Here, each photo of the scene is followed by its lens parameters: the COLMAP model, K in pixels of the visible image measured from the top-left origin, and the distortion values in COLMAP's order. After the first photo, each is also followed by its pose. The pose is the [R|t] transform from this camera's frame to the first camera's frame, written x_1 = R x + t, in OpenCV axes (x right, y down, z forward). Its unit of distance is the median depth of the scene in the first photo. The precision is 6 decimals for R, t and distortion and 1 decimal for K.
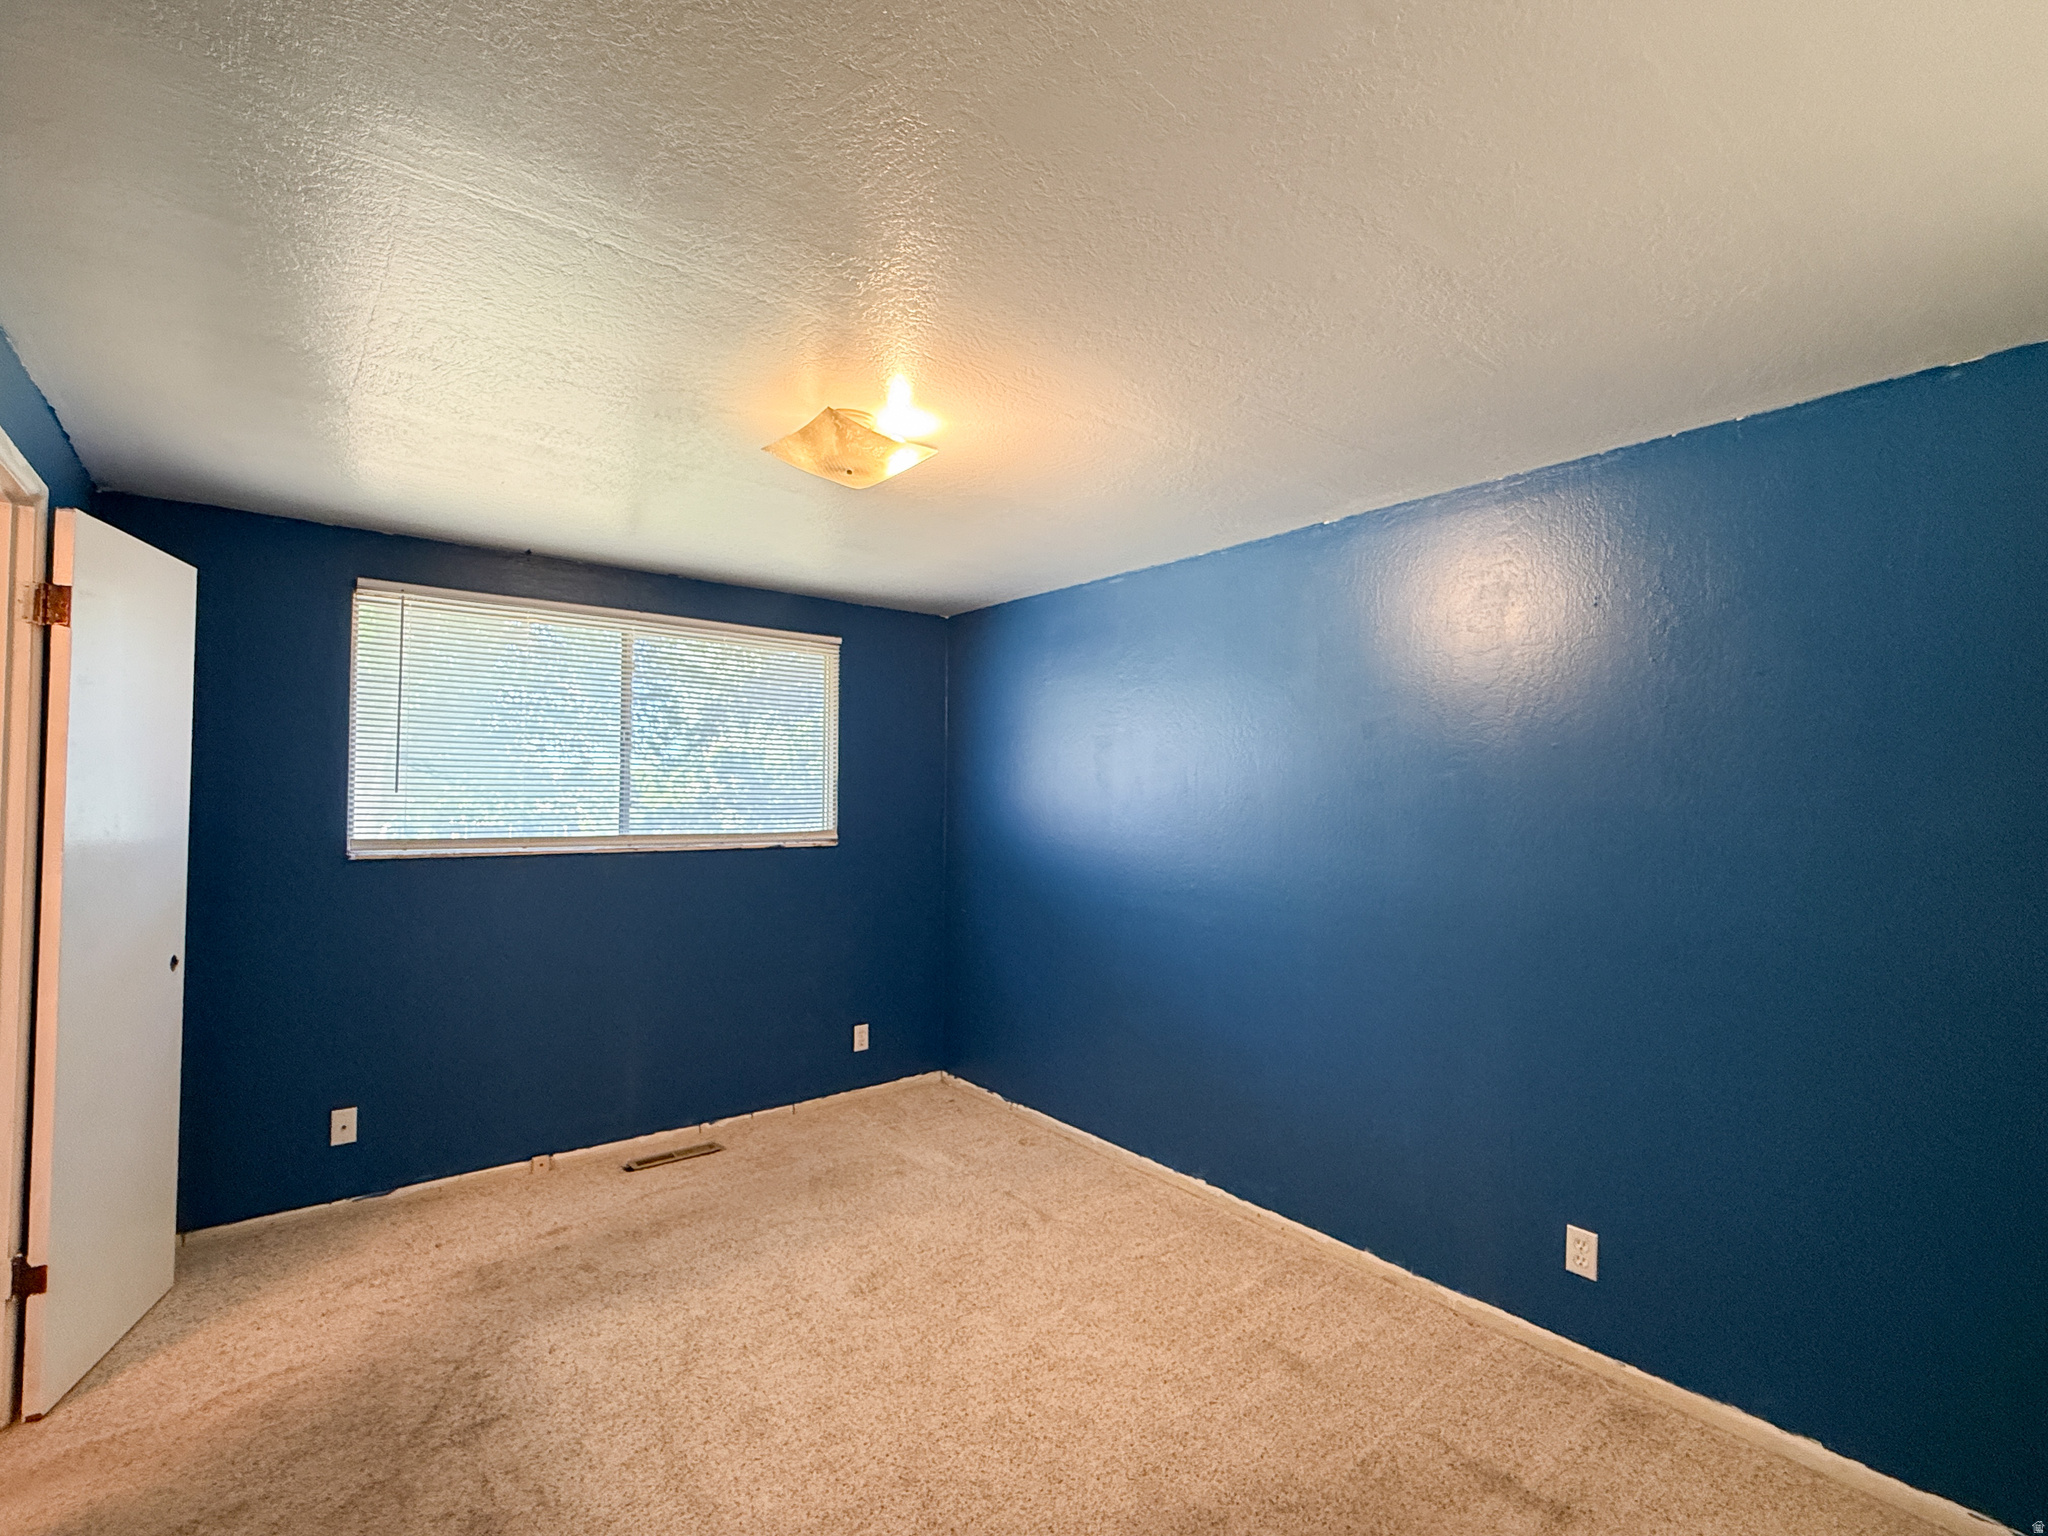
lens RADIAL K [[948.5, 0, 1027.3], [0, 948.5, 768.0], [0, 0, 1]] dist [-0.001368, -0.000697]
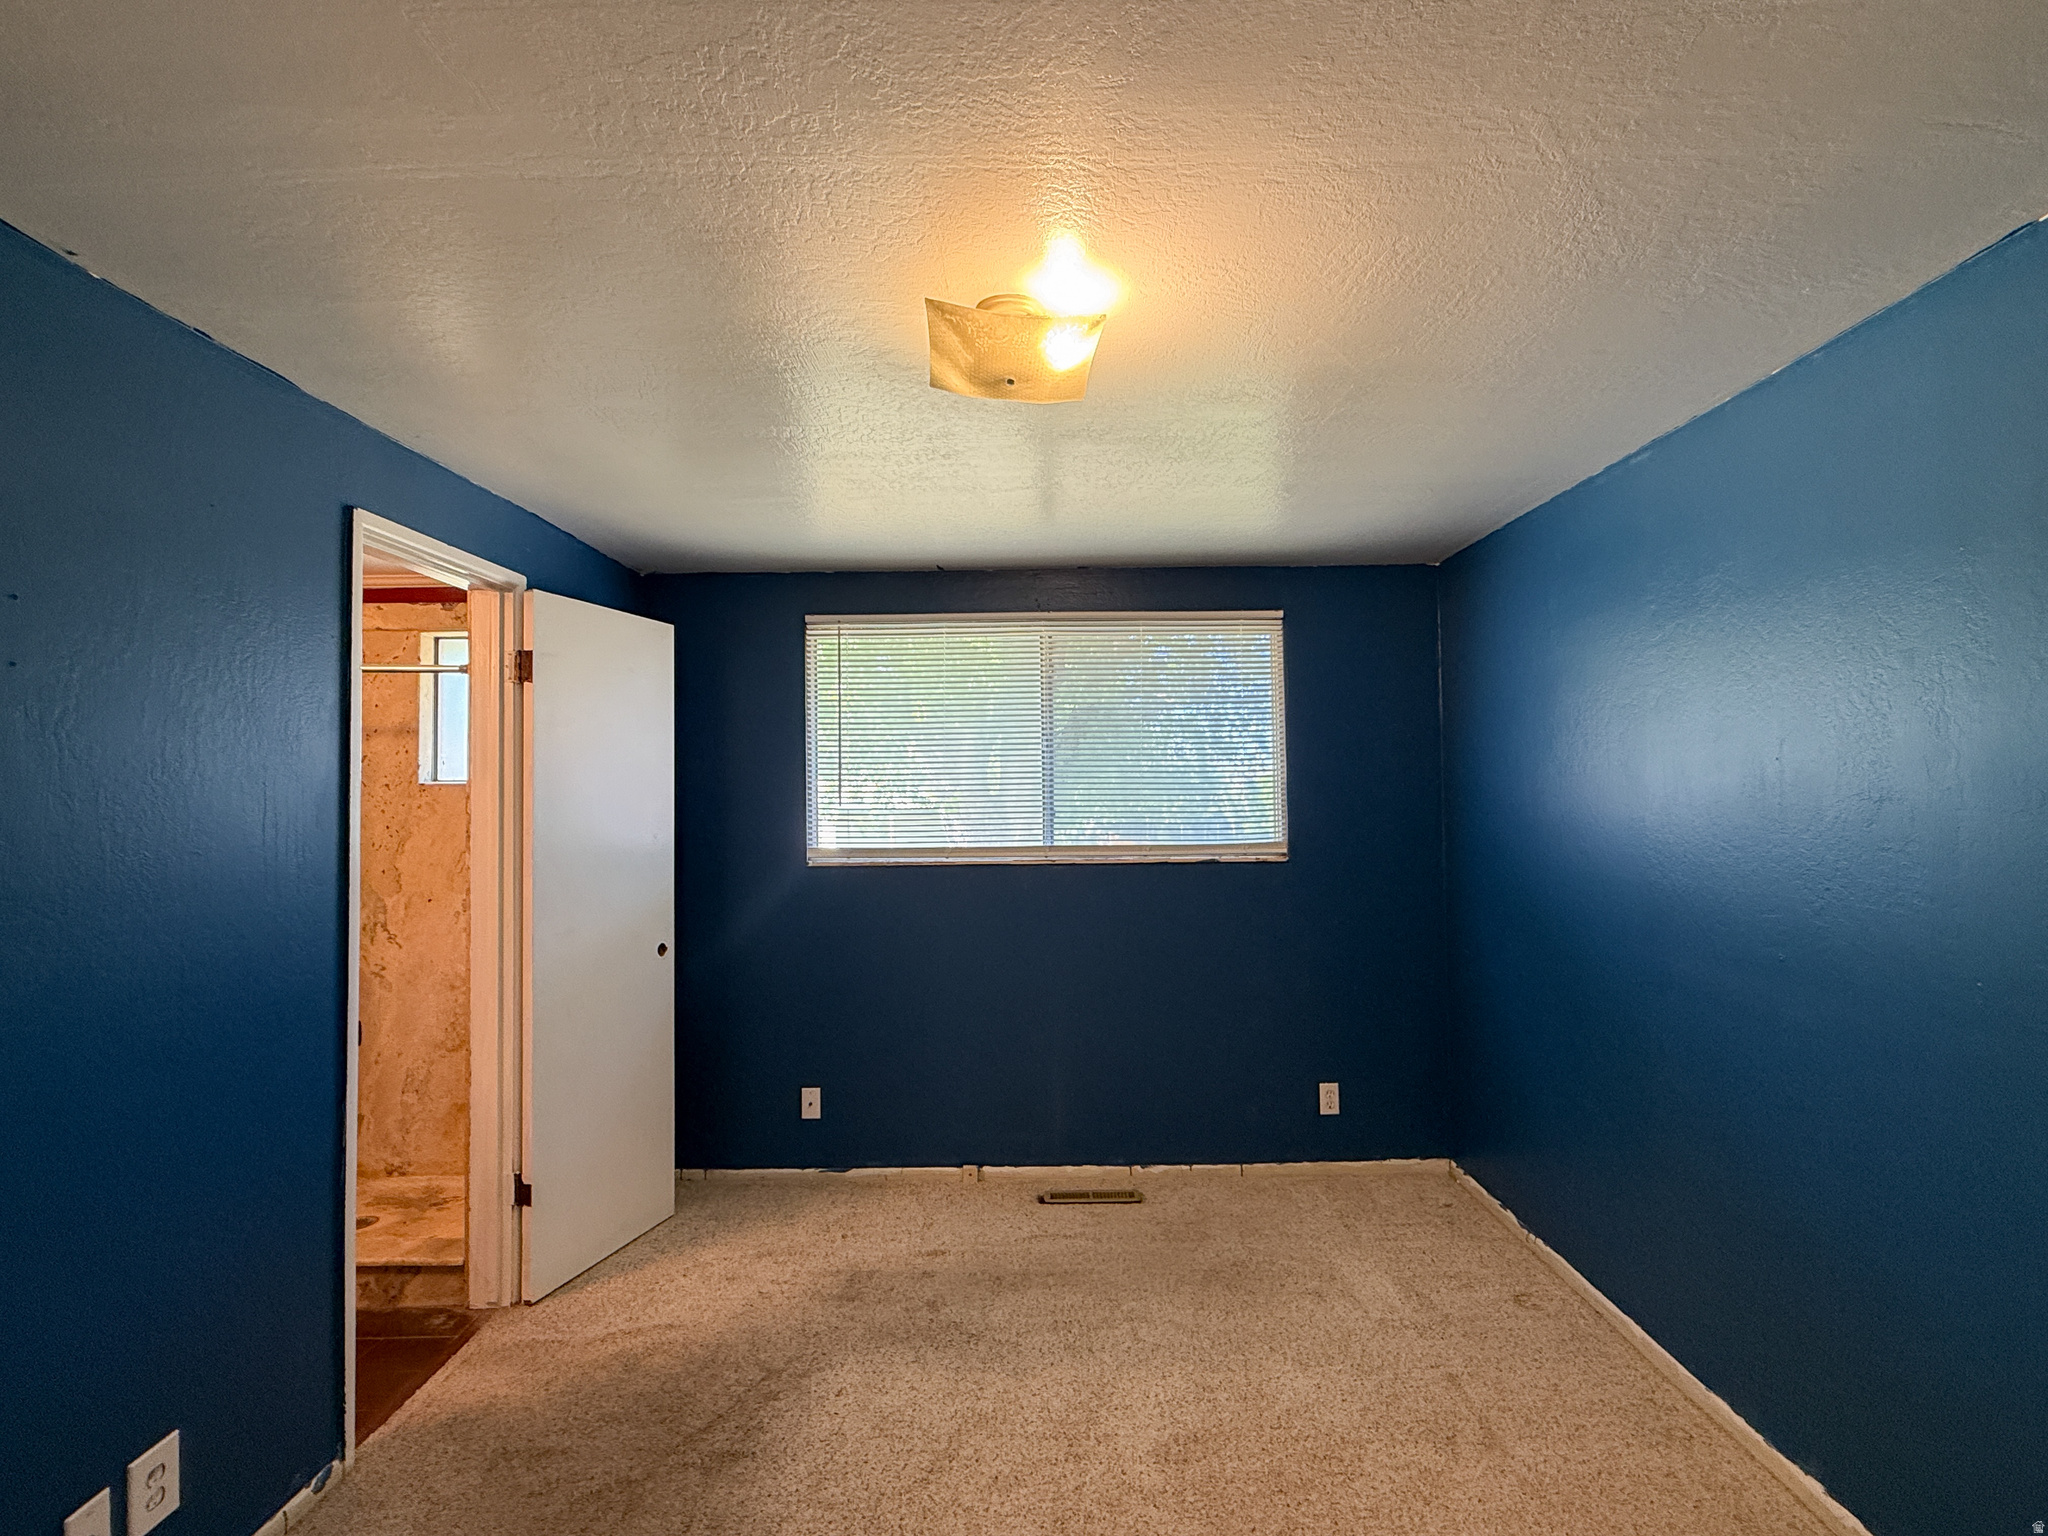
lens RADIAL K [[948.5, 0, 1021.6], [0, 948.5, 768.5], [0, 0, 1]] dist [-0.001368, -0.000697]
pose [[0.773796, -0.035832, -0.632421, 0.189088], [0.036616, 0.999260, -0.011815, 0.003066], [0.632376, -0.014014, 0.774535, 0.275611]]
